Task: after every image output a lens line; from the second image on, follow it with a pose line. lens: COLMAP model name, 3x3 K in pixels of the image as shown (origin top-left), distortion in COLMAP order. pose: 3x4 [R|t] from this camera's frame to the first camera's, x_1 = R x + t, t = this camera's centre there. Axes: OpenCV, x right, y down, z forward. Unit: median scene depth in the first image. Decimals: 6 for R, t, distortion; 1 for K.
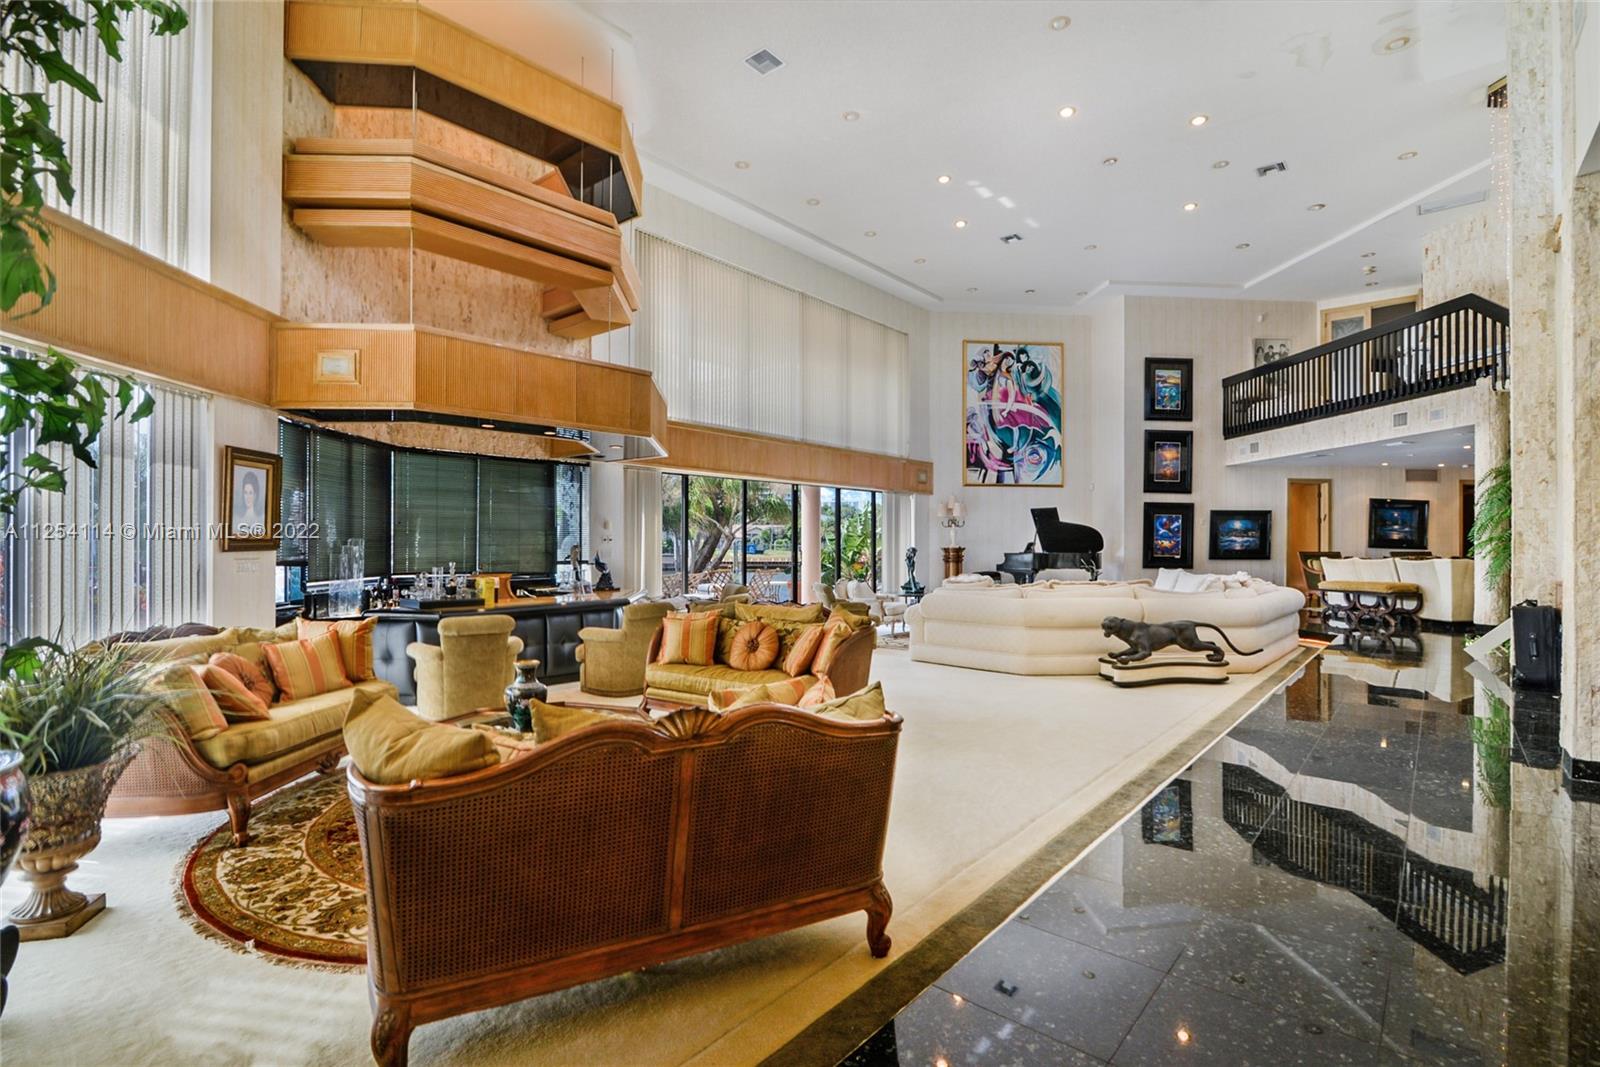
lens RADIAL K [[742.4, 0, 800.0], [0, 742.4, 533.5], [0, 0, 1]] dist [-0.003752, -0.000507]
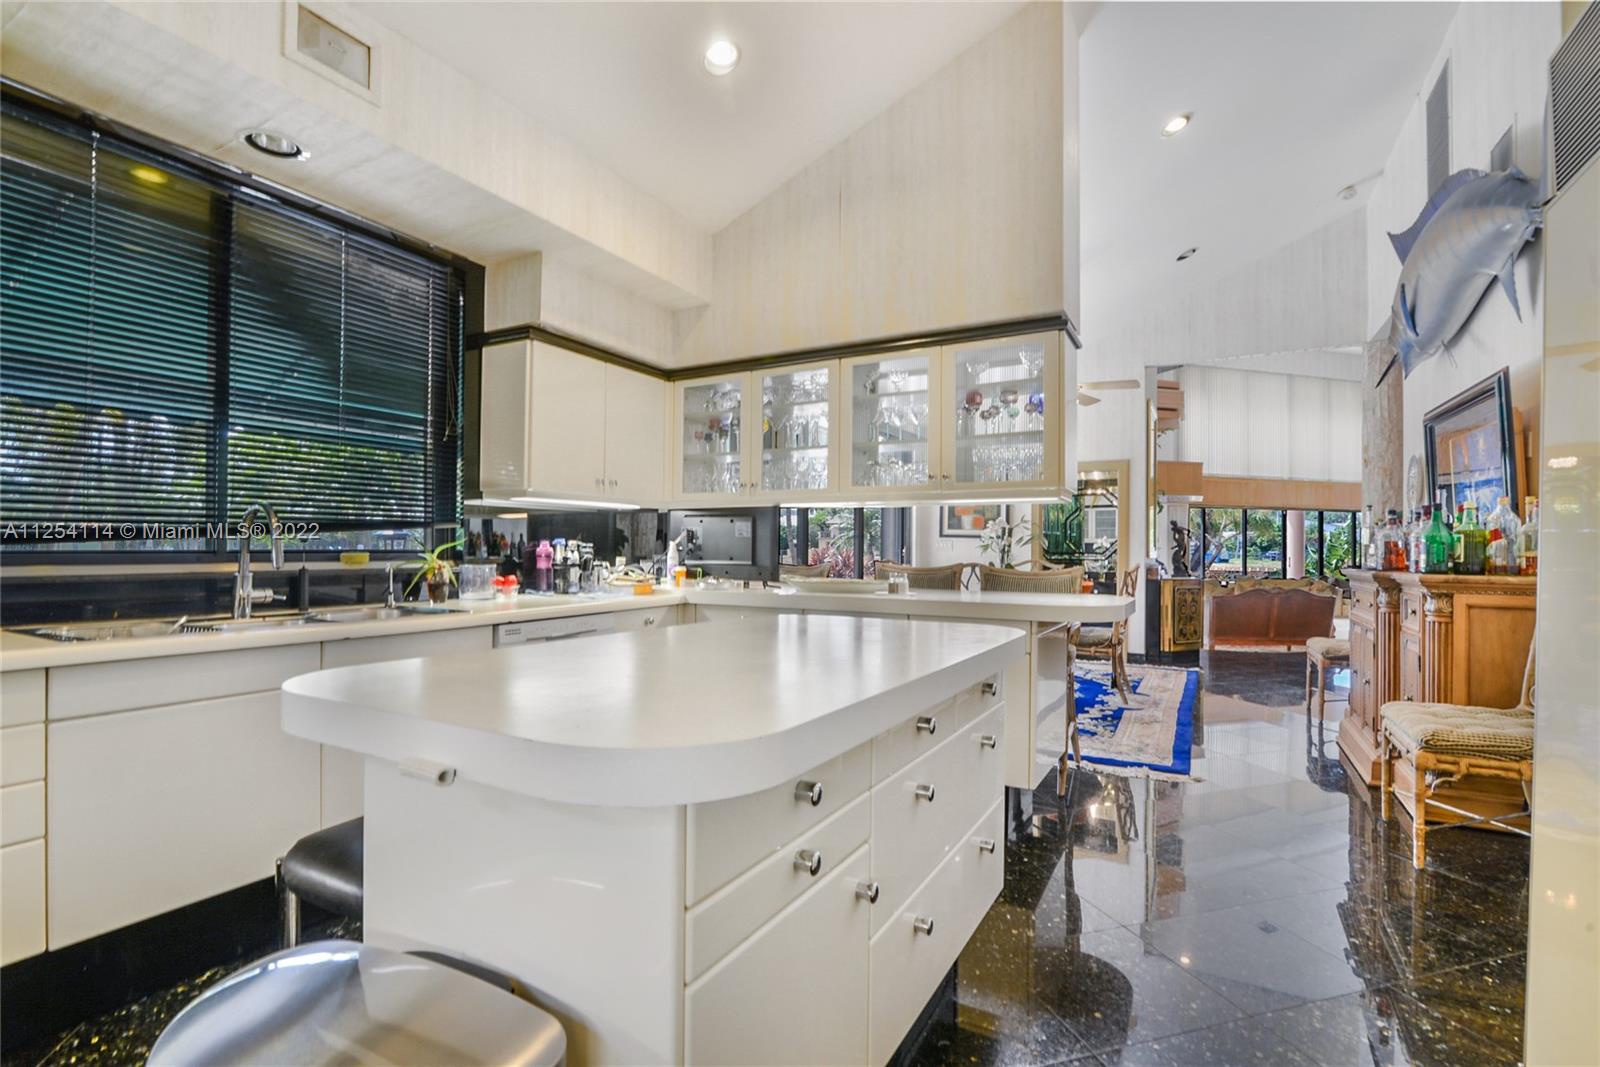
lens RADIAL K [[742.4, 0, 800.0], [0, 742.4, 533.5], [0, 0, 1]] dist [-0.003752, -0.000507]
pose [[0.842969, -0.003395, -0.537951, -0.023992], [-0.000982, 0.999969, -0.007851, -0.011528], [0.537961, 0.007146, 0.842939, -0.672675]]
